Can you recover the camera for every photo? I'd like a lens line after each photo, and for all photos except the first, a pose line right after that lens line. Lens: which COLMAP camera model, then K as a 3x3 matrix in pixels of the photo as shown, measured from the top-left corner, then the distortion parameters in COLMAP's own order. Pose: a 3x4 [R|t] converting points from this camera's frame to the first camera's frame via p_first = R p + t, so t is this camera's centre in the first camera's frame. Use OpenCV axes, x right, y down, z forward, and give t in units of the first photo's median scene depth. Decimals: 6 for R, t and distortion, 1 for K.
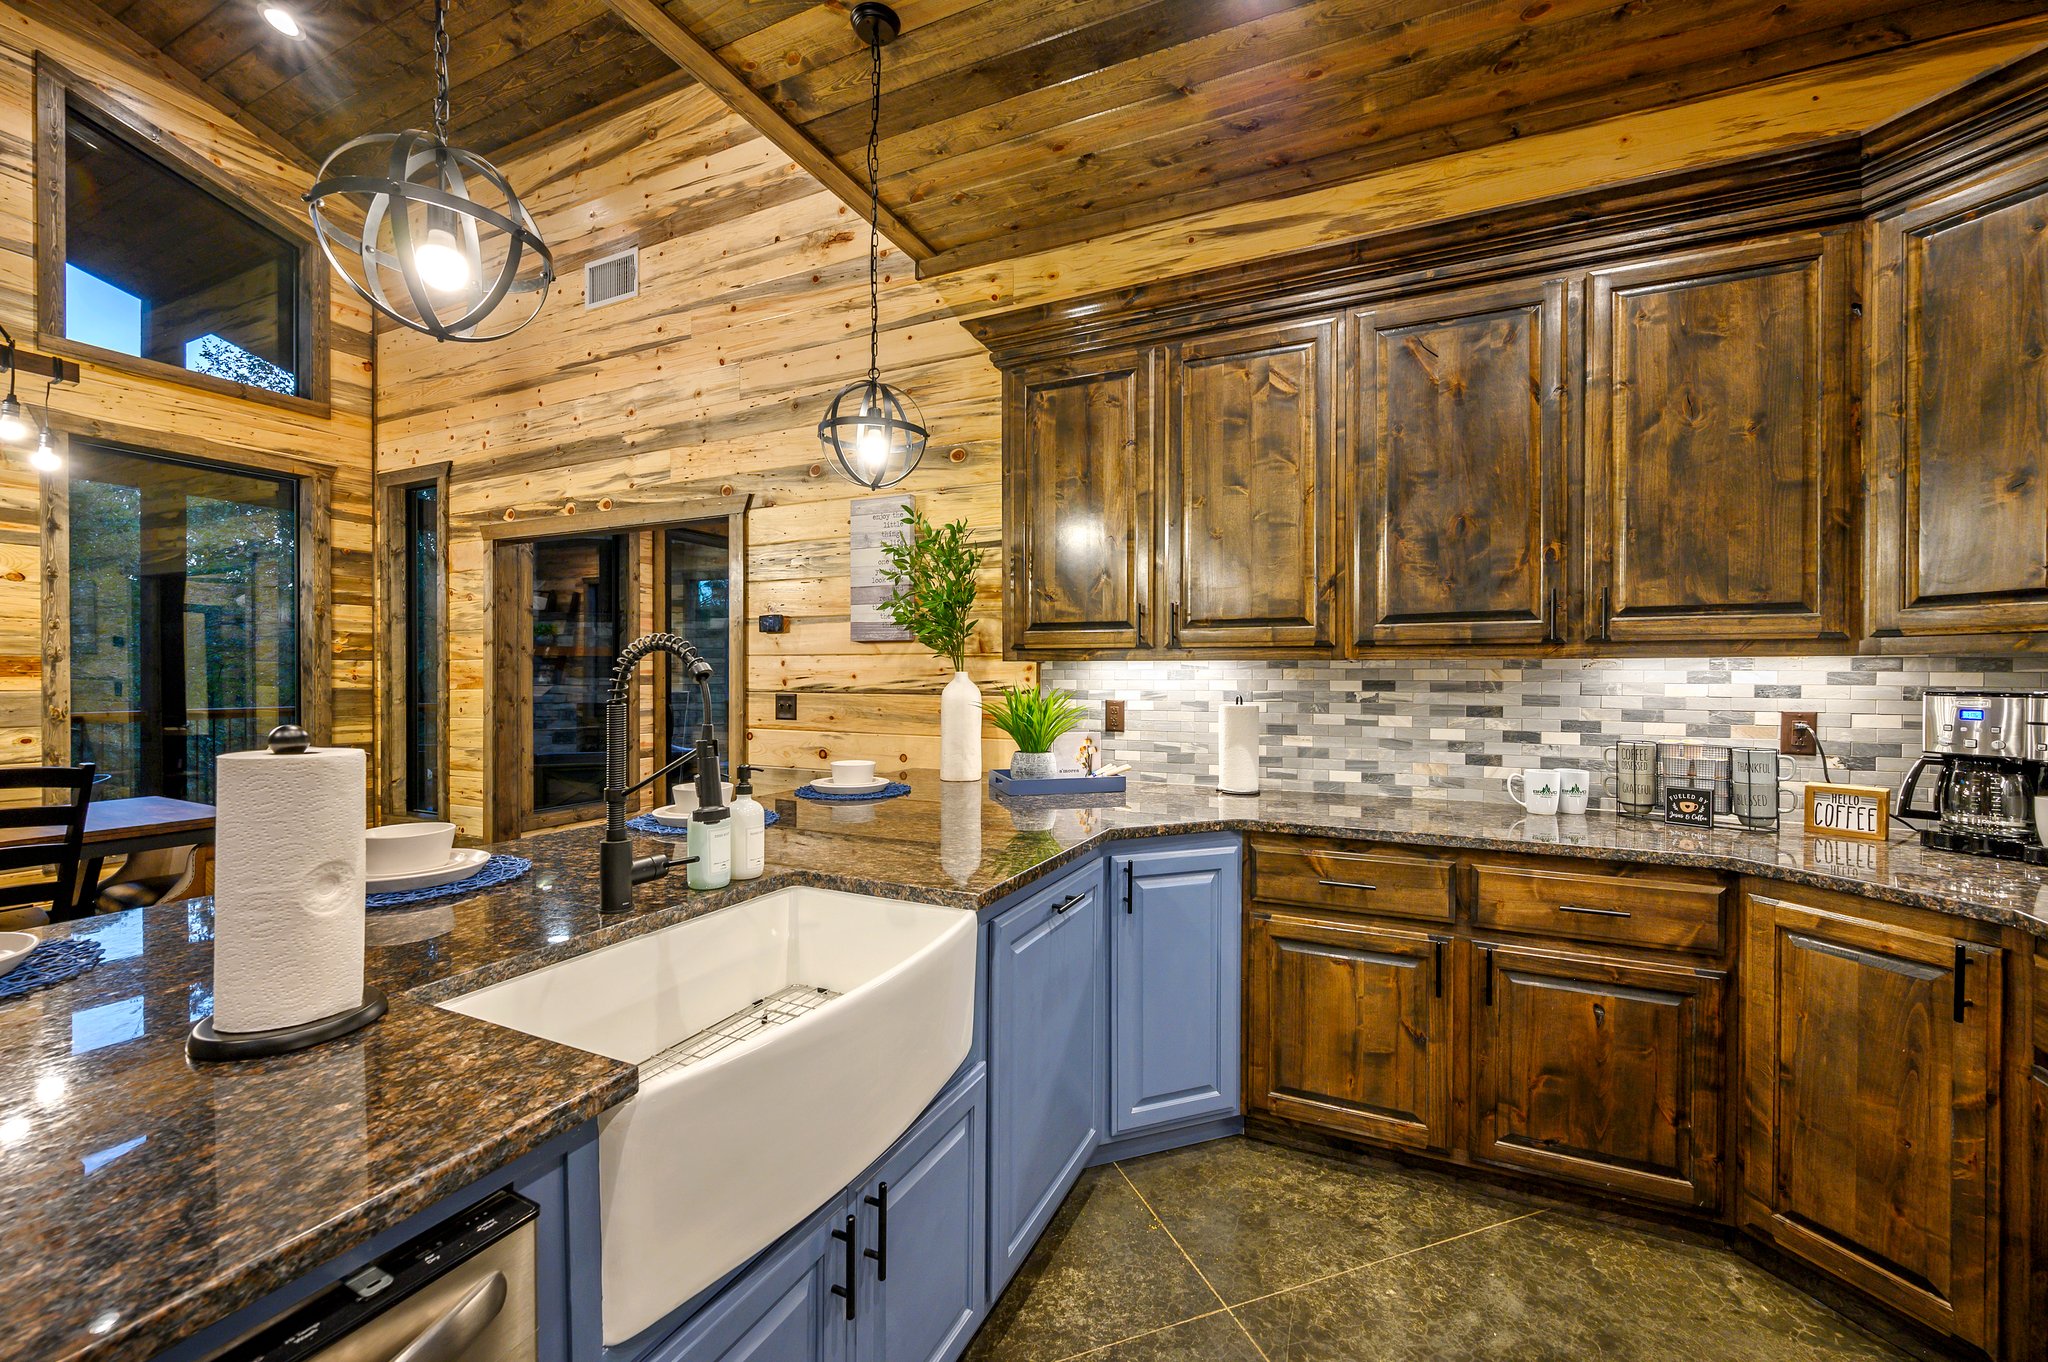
lens RADIAL K [[809.9, 0, 1026.1], [0, 809.9, 680.9], [0, 0, 1]] dist [-0.001267, 0.000466]
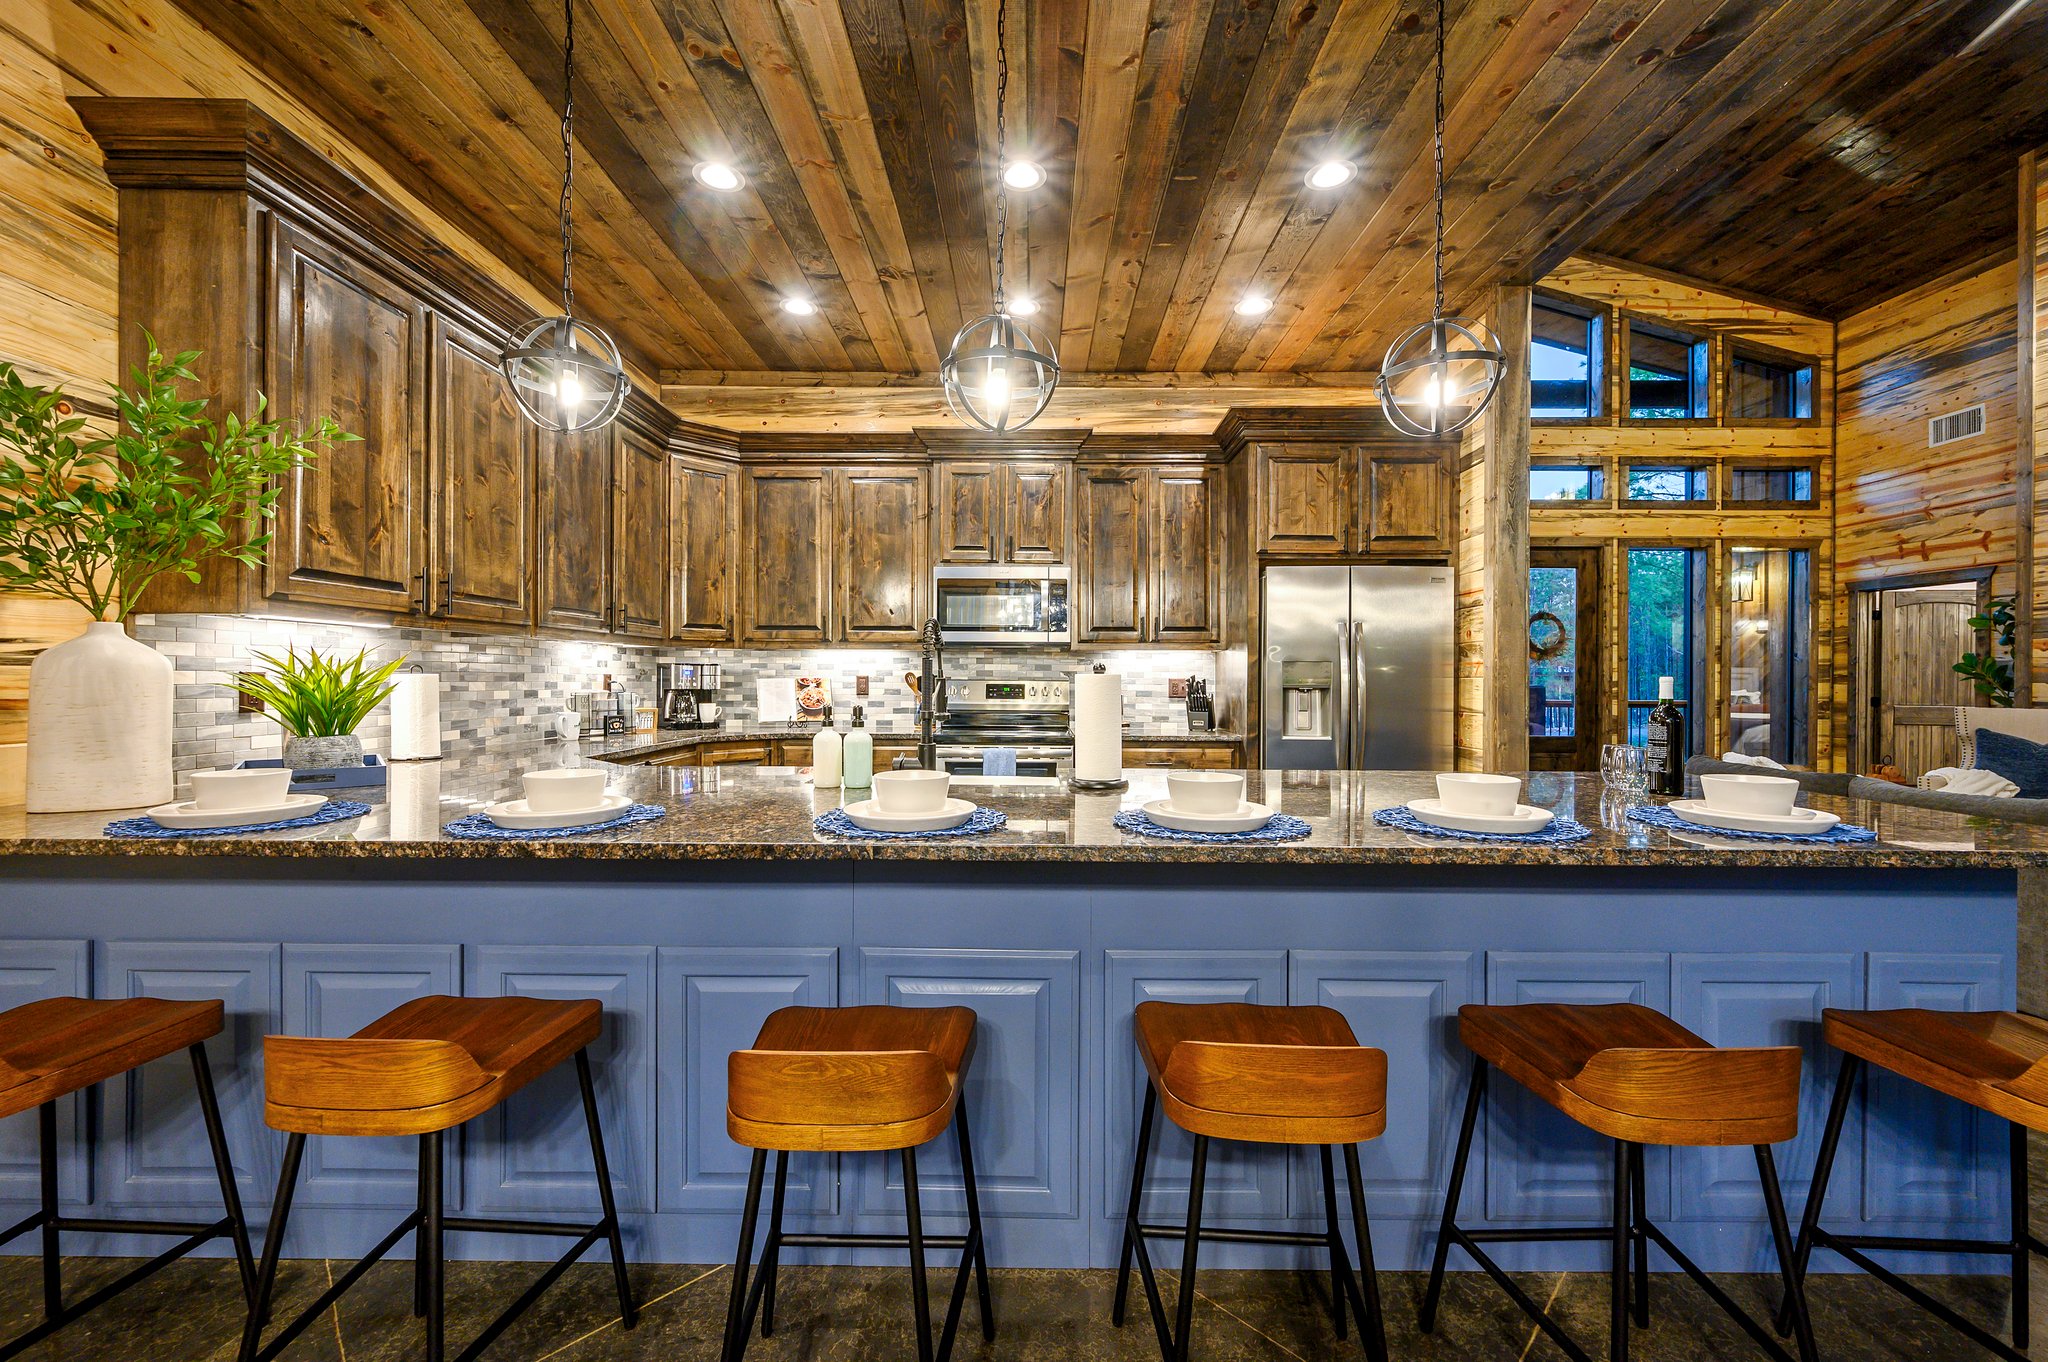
lens RADIAL K [[809.9, 0, 1014.8], [0, 809.9, 678.3], [0, 0, 1]] dist [-0.001267, 0.000466]
pose [[-0.404605, -0.007118, 0.914464, -1.146795], [-0.001222, 0.999973, 0.007243, 0.030736], [-0.914491, 0.001813, -0.404603, 0.842577]]
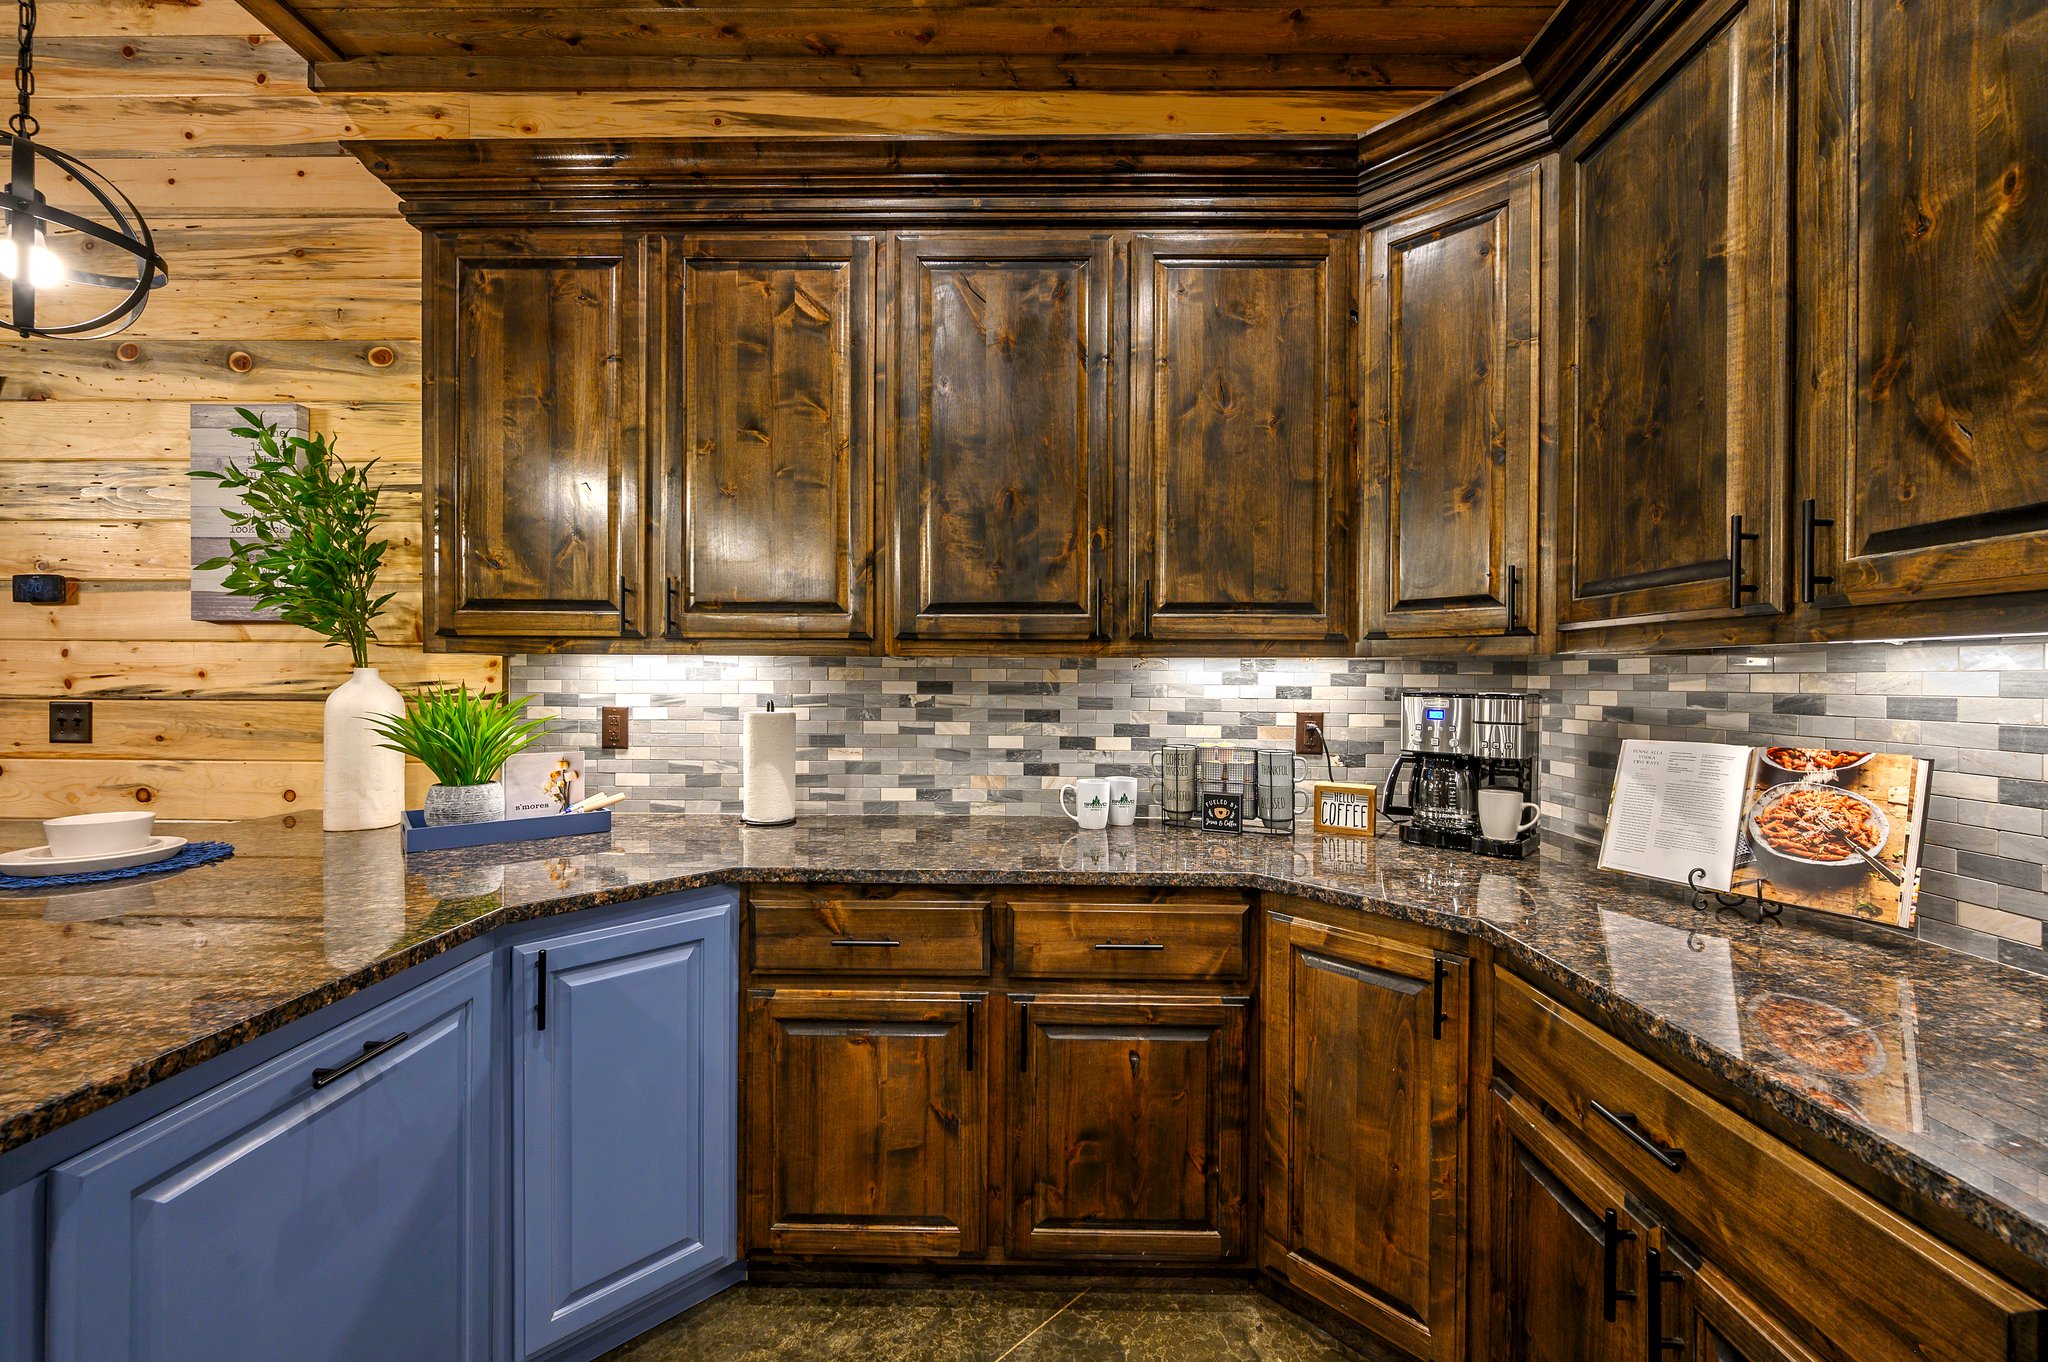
lens RADIAL K [[809.9, 0, 1022.9], [0, 809.9, 681.4], [0, 0, 1]] dist [-0.001267, 0.000466]
pose [[0.912559, 0.000472, 0.408945, 0.191958], [-0.000884, 0.999999, 0.000817, -0.001426], [-0.408944, -0.001107, 0.912559, 0.200376]]
